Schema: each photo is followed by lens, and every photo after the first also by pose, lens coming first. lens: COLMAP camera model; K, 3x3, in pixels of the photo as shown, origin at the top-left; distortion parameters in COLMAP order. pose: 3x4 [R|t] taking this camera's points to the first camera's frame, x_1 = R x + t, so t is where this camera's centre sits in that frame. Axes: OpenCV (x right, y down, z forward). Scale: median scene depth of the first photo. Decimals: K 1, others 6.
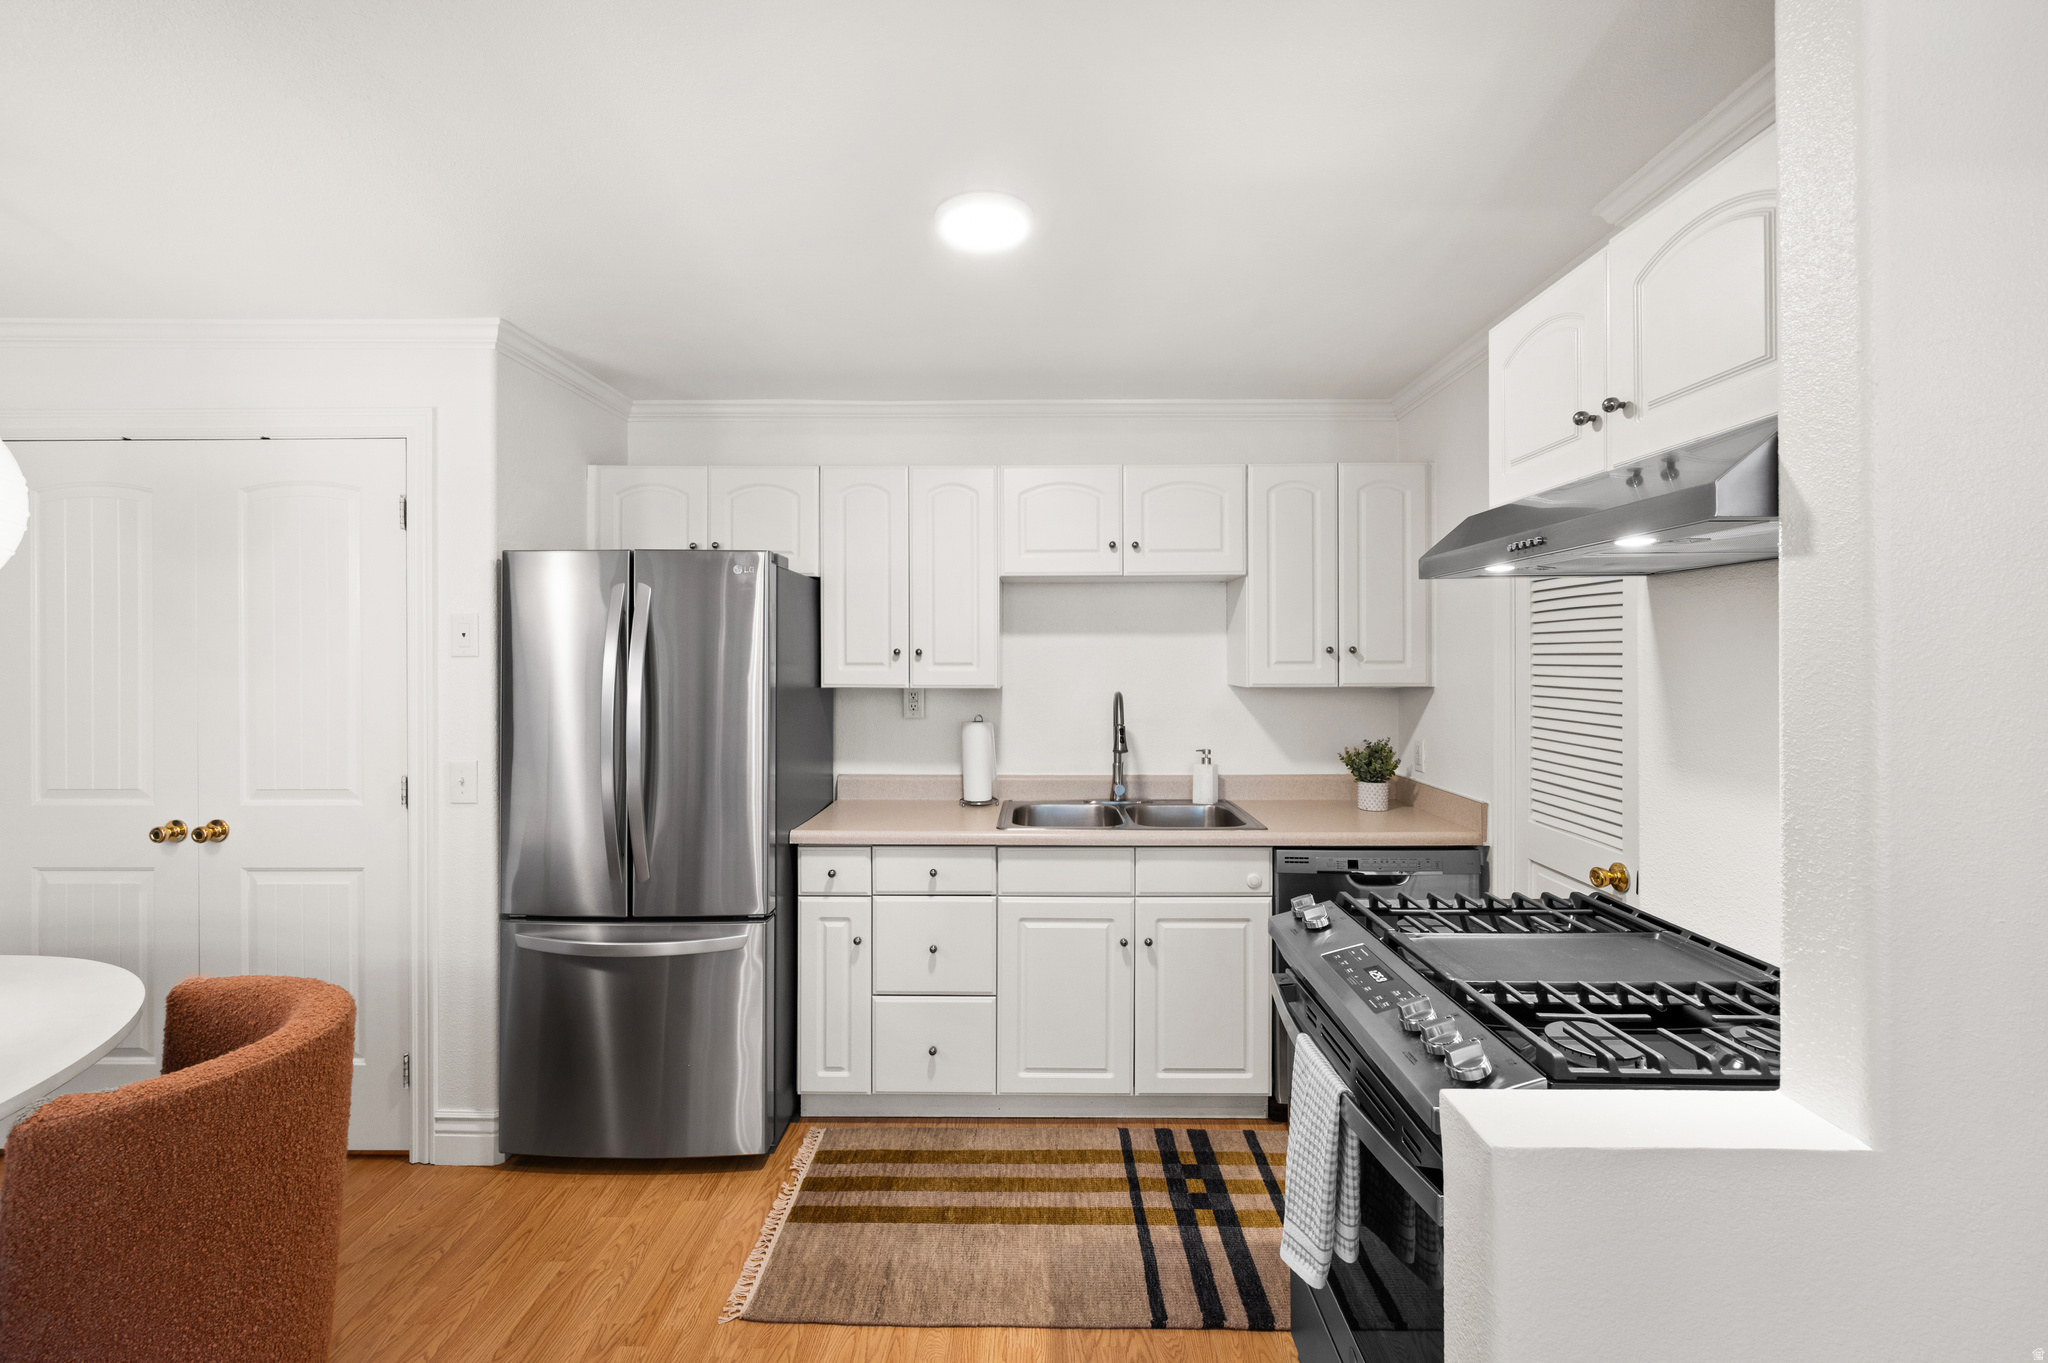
lens RADIAL K [[848.4, 0, 1029.0], [0, 848.4, 661.0], [0, 0, 1]] dist [0.002935, 0.000213]
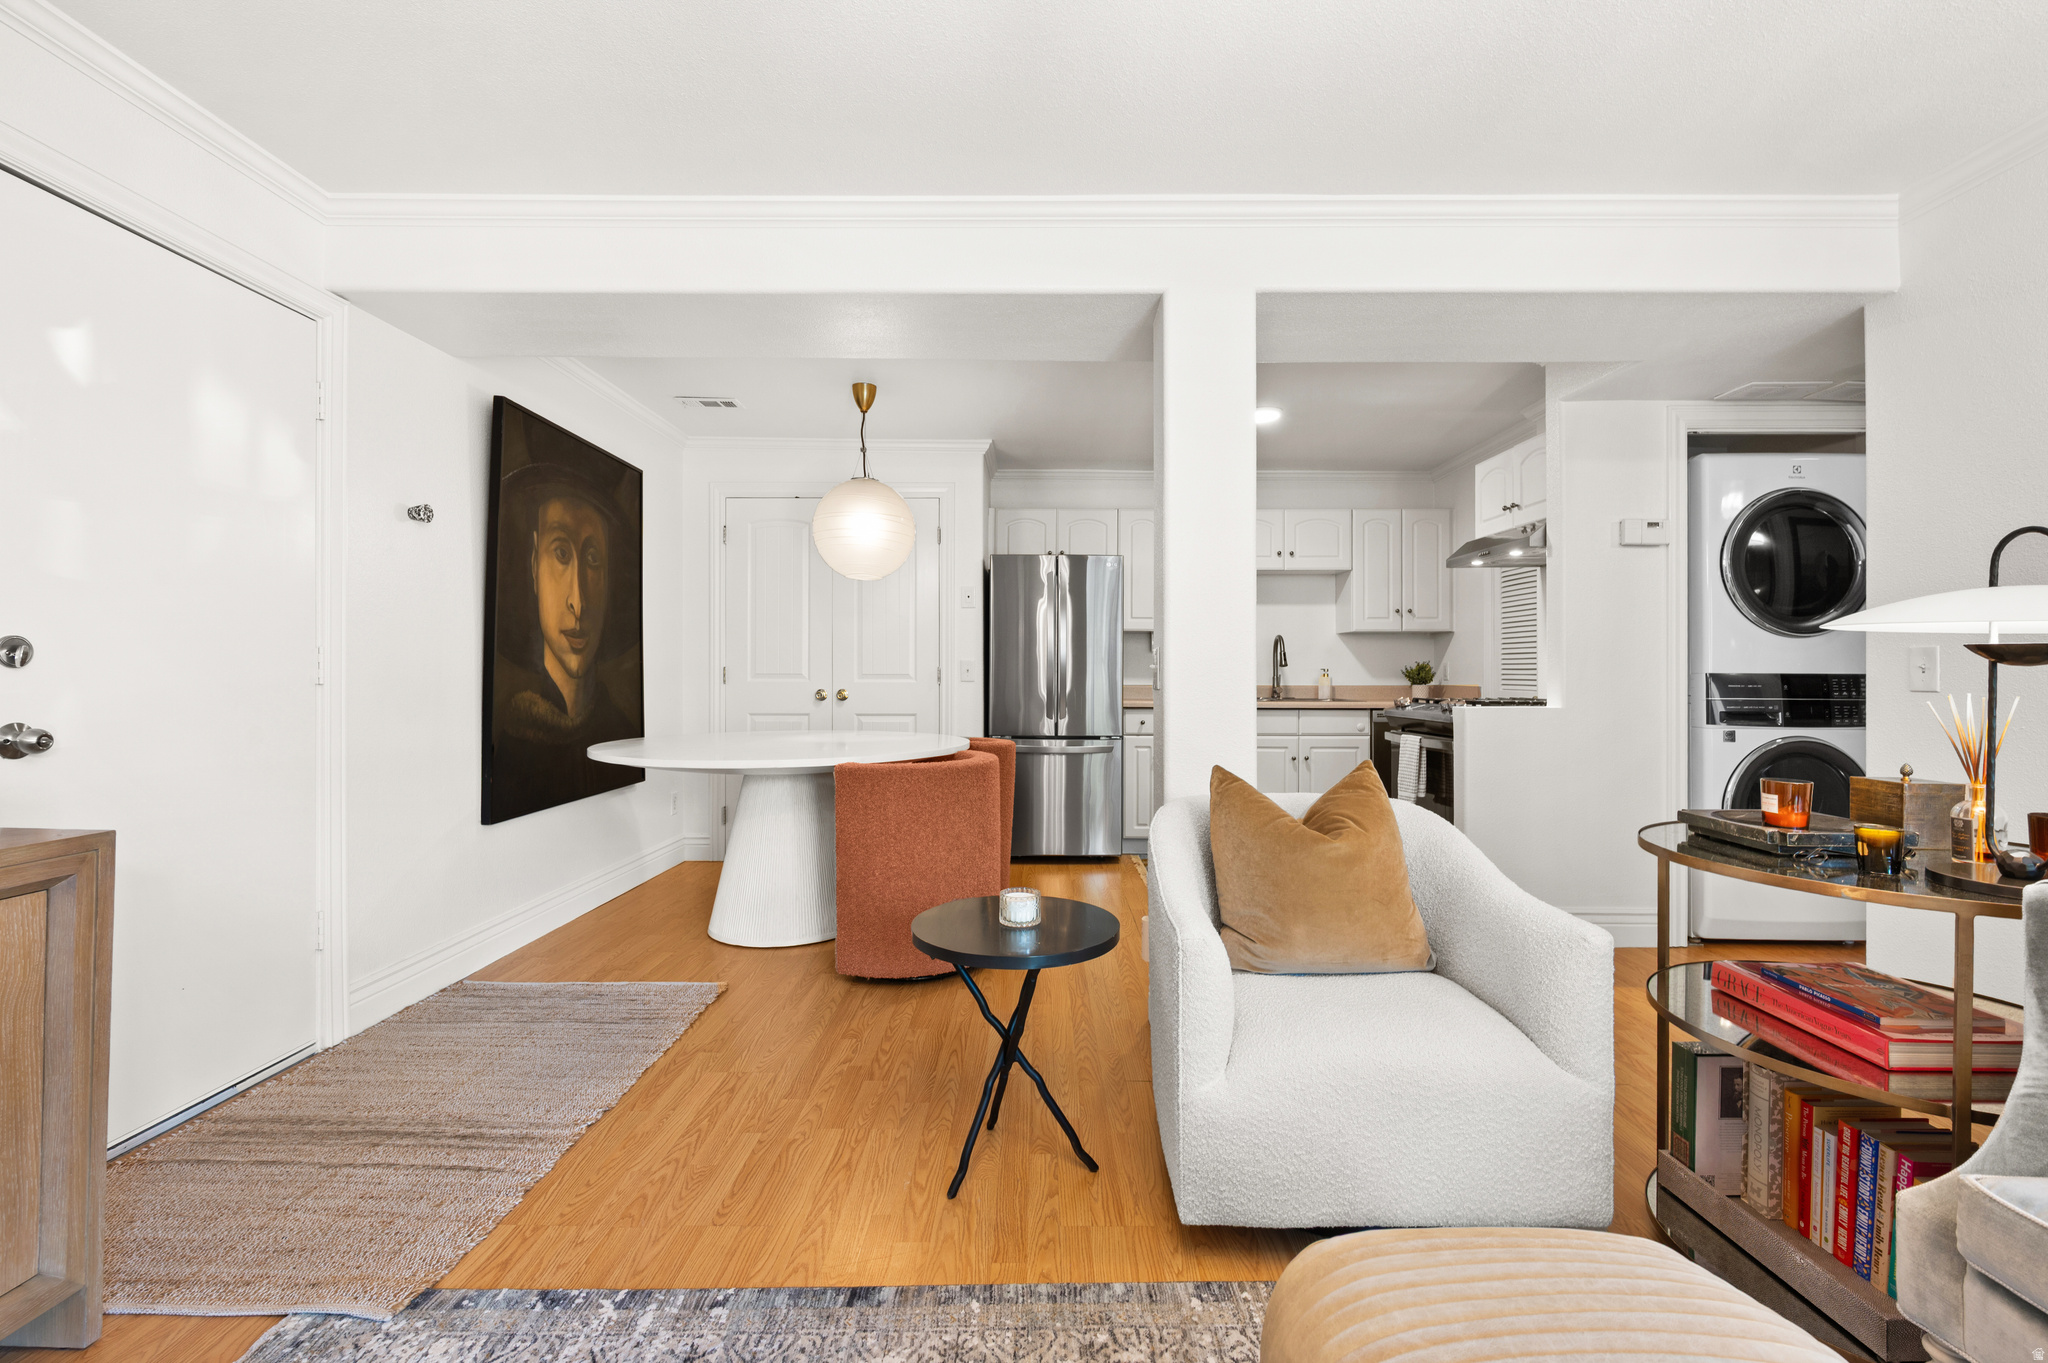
lens RADIAL K [[886.2, 0, 1040.1], [0, 886.2, 667.2], [0, 0, 1]] dist [-0.003047, -0.002011]
pose [[0.999974, 0.004538, 0.005557, -0.478255], [-0.004498, 0.999964, -0.007205, 0.140691], [-0.005589, 0.007180, 0.999959, -1.017453]]
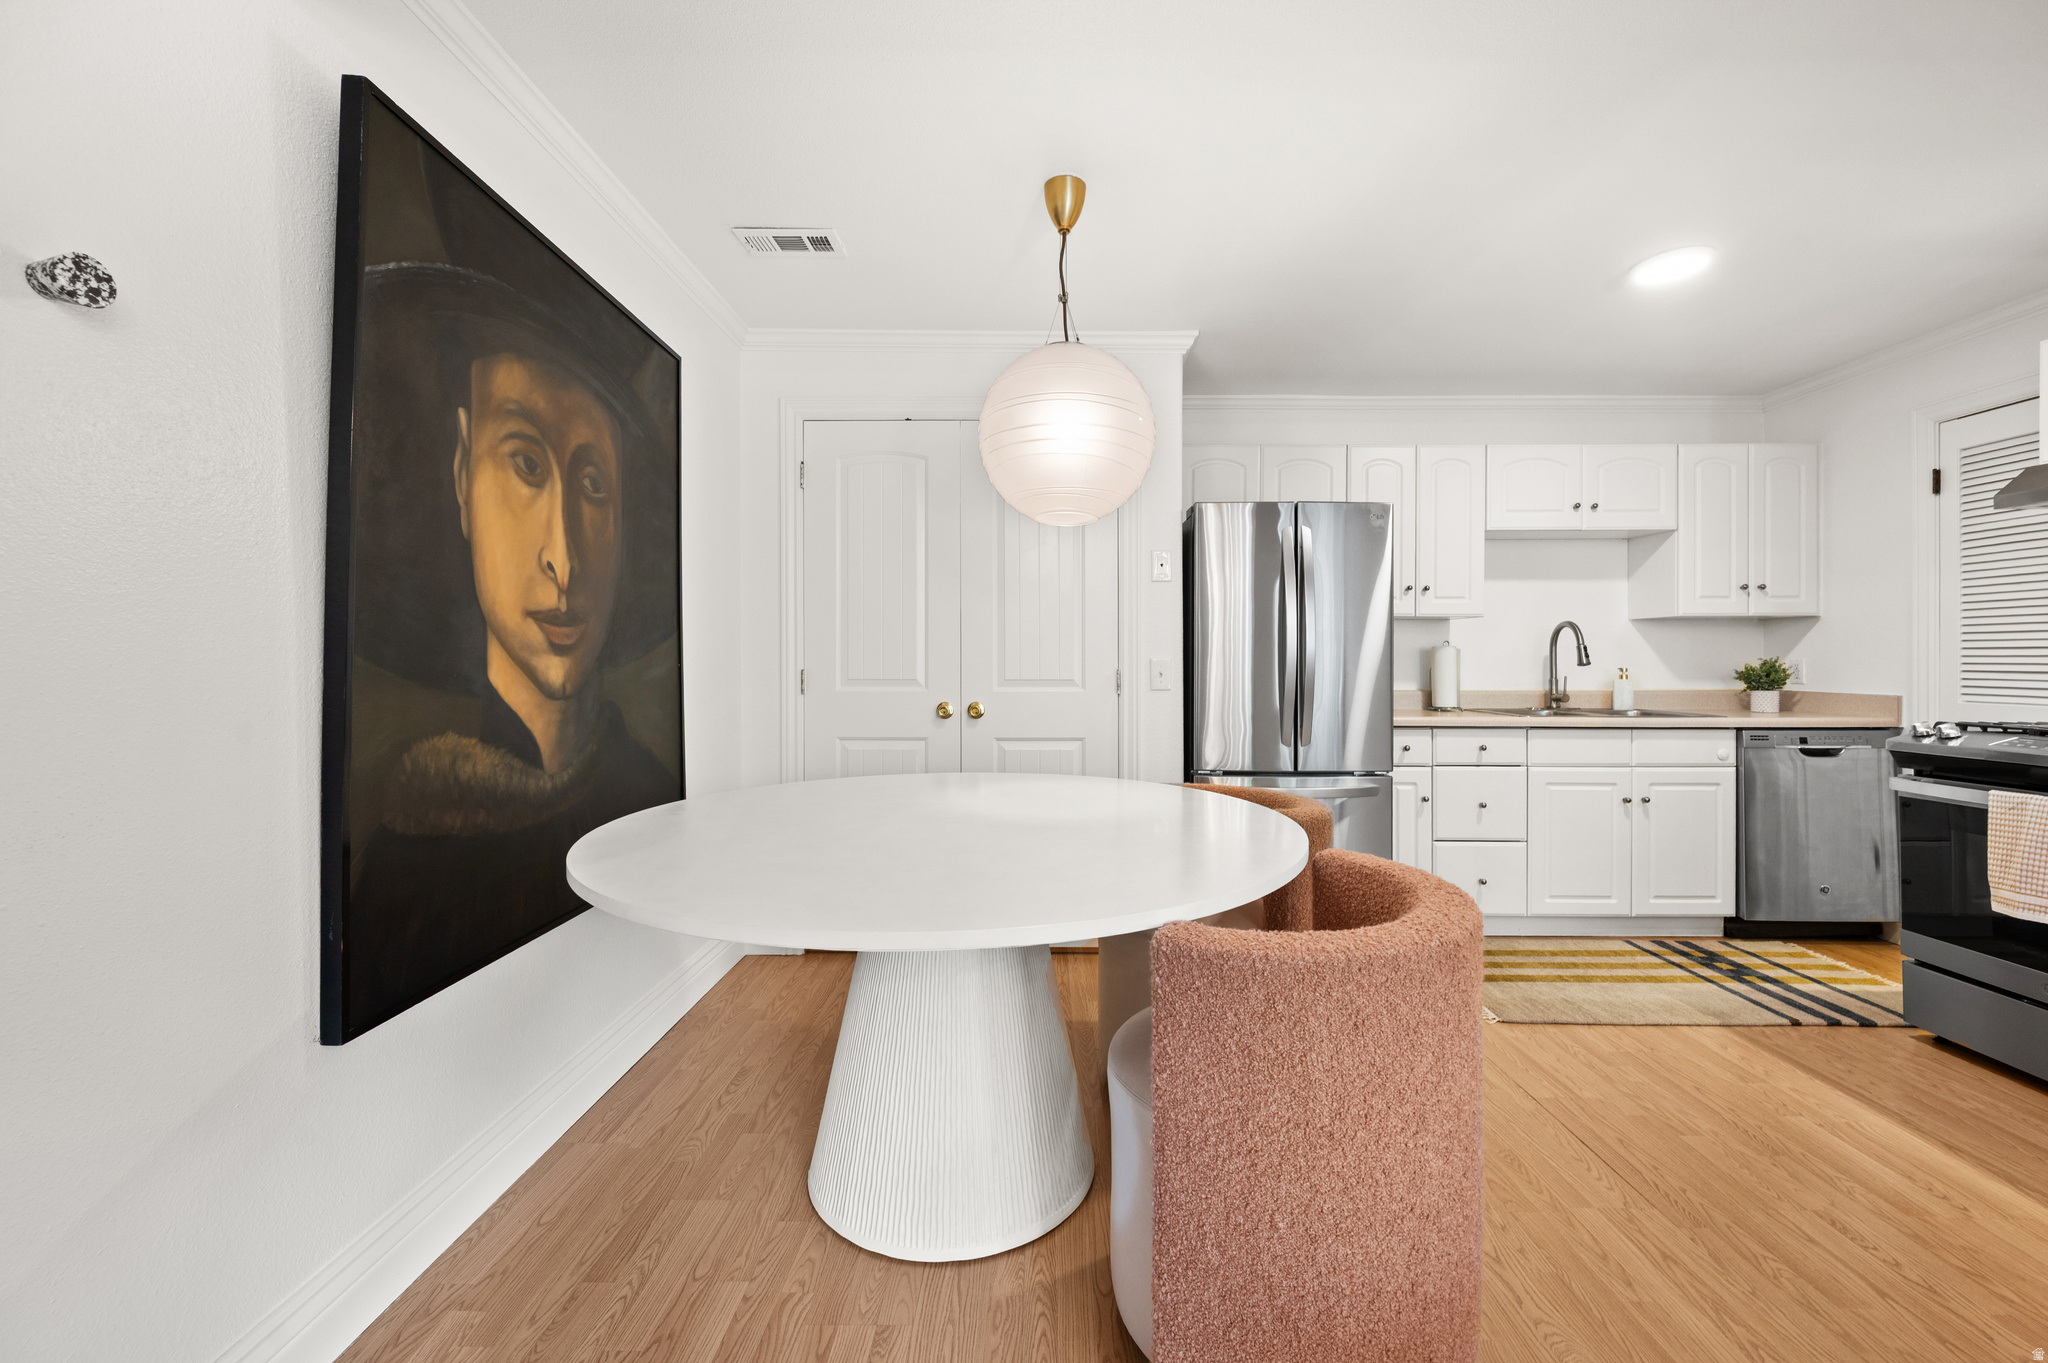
lens RADIAL K [[812.5, 0, 1040.3], [0, 812.5, 661.1], [0, 0, 1]] dist [-0.000442, 0.000240]
pose [[0.999995, 0.002380, -0.002225, -0.804741], [-0.002382, 0.999997, -0.000762, 0.116246], [0.002223, 0.000767, 0.999997, -0.276534]]
